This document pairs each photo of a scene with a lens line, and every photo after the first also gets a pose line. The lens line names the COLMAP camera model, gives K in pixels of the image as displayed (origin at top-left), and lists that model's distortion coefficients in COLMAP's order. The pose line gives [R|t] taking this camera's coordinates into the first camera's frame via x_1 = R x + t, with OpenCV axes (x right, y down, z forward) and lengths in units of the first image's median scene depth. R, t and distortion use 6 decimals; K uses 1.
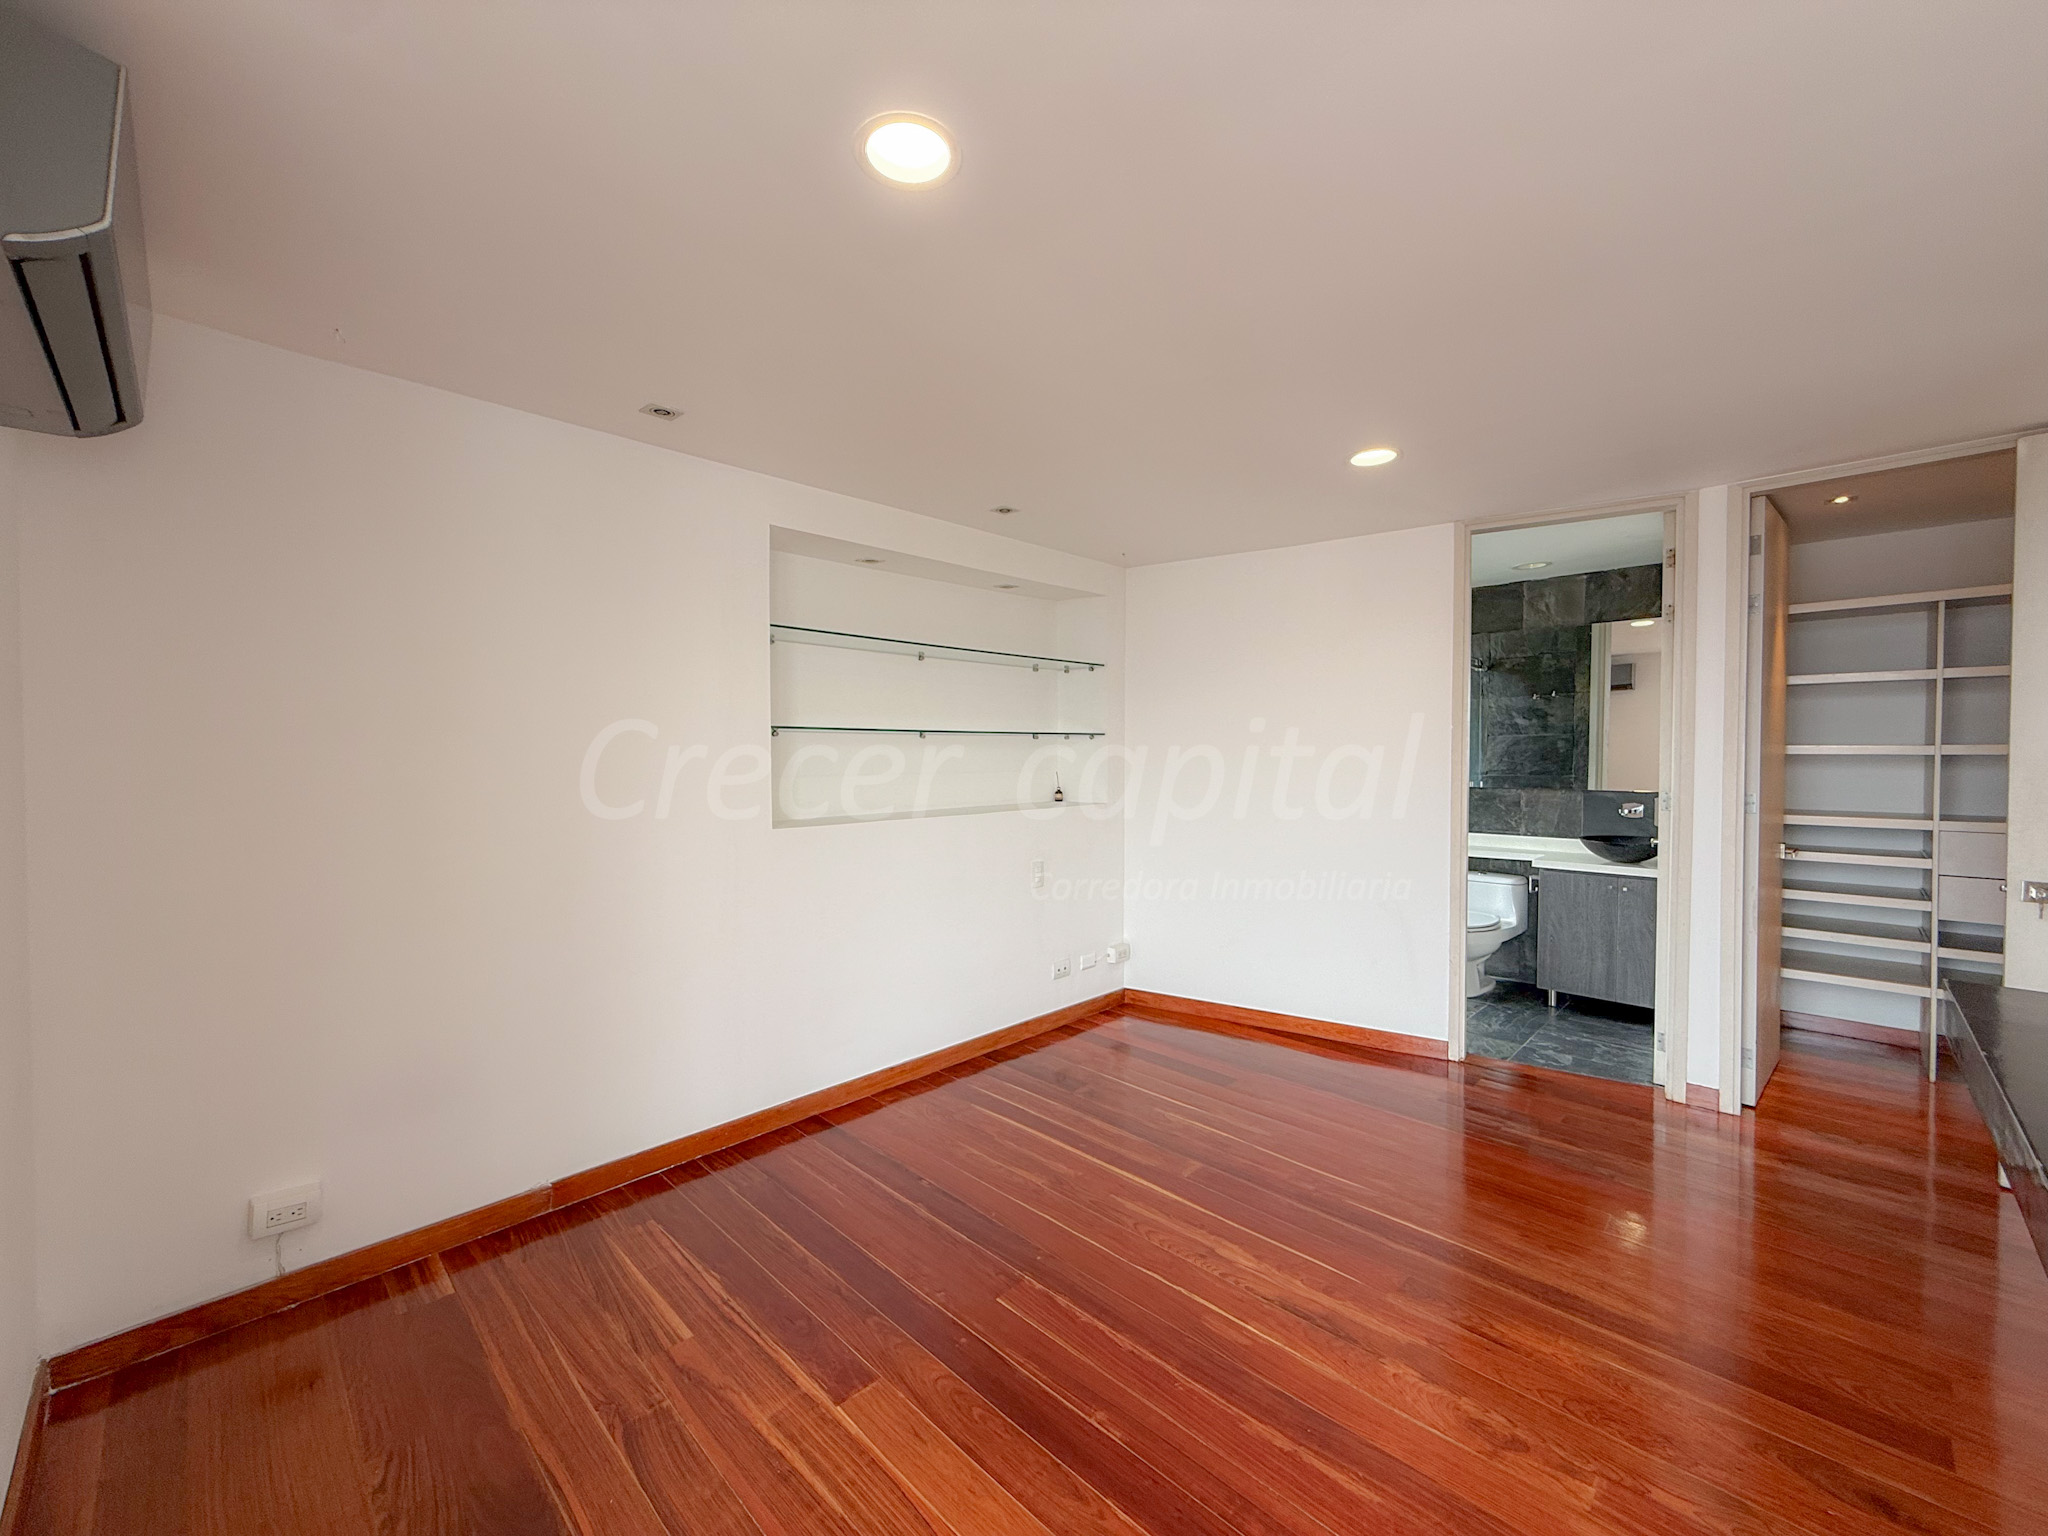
lens RADIAL K [[819.6, 0, 1017.9], [0, 819.6, 770.4], [0, 0, 1]] dist [0.000570, 0.000056]
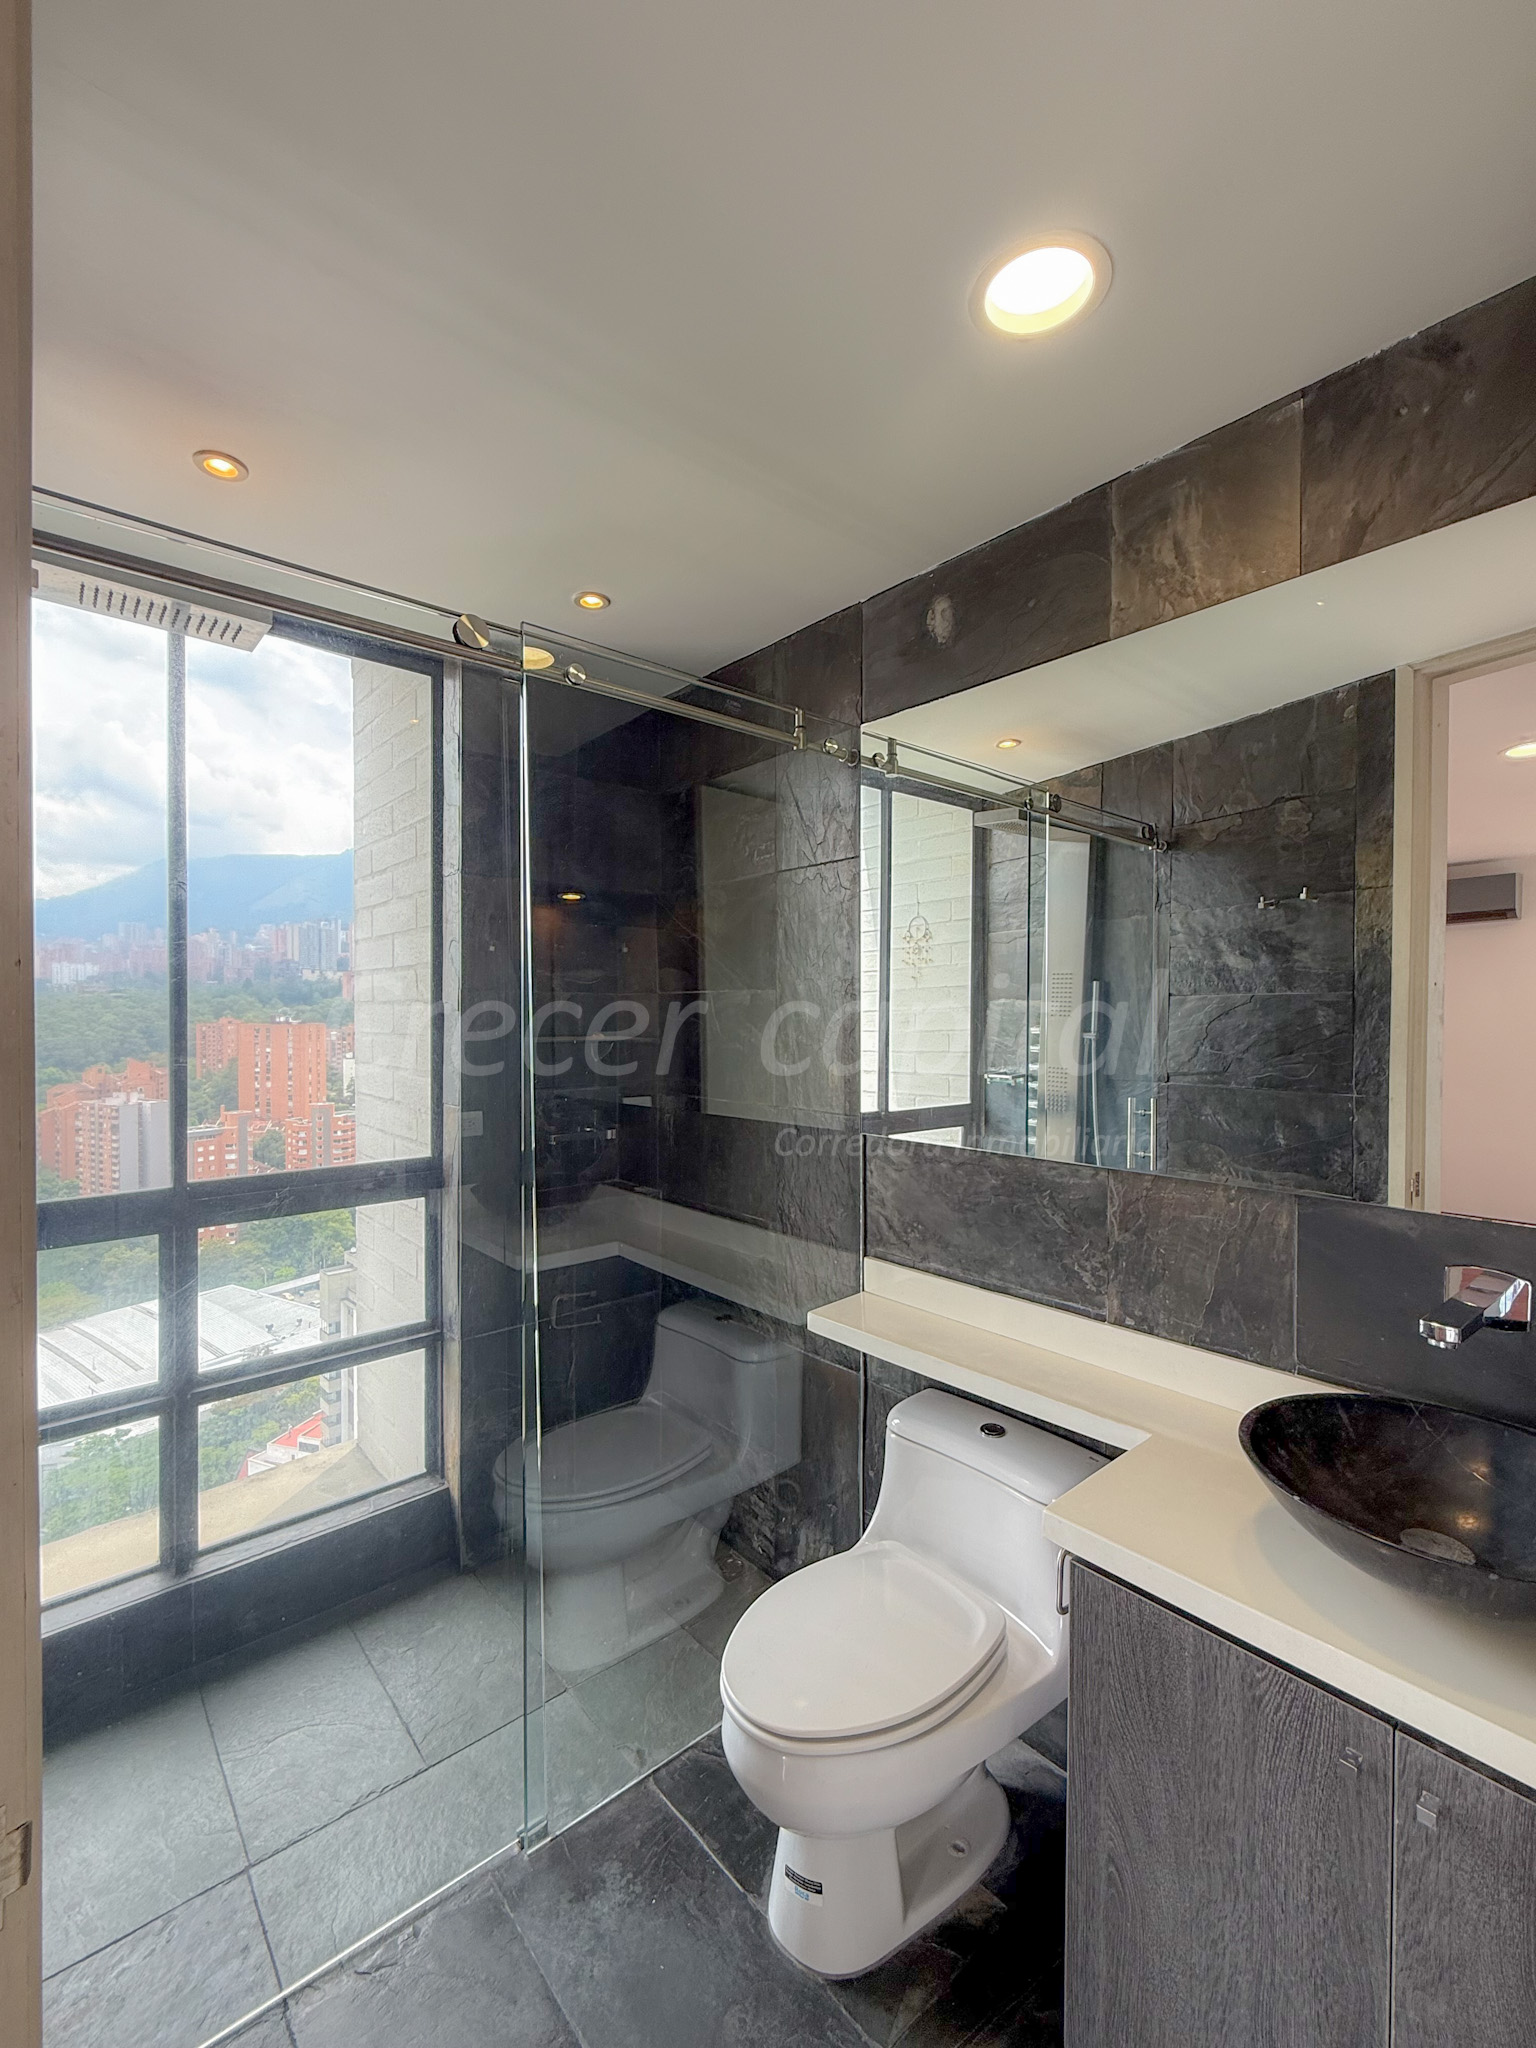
lens RADIAL K [[886.5, 0, 768.0], [0, 886.5, 1024.0], [0, 0, 1]] dist [0.000389, 0.000151]
pose [[0.998024, 0.004856, -0.062648, 0.411784], [-0.005598, 0.999916, -0.011668, -0.021277], [0.062586, 0.011996, 0.997967, 0.537589]]
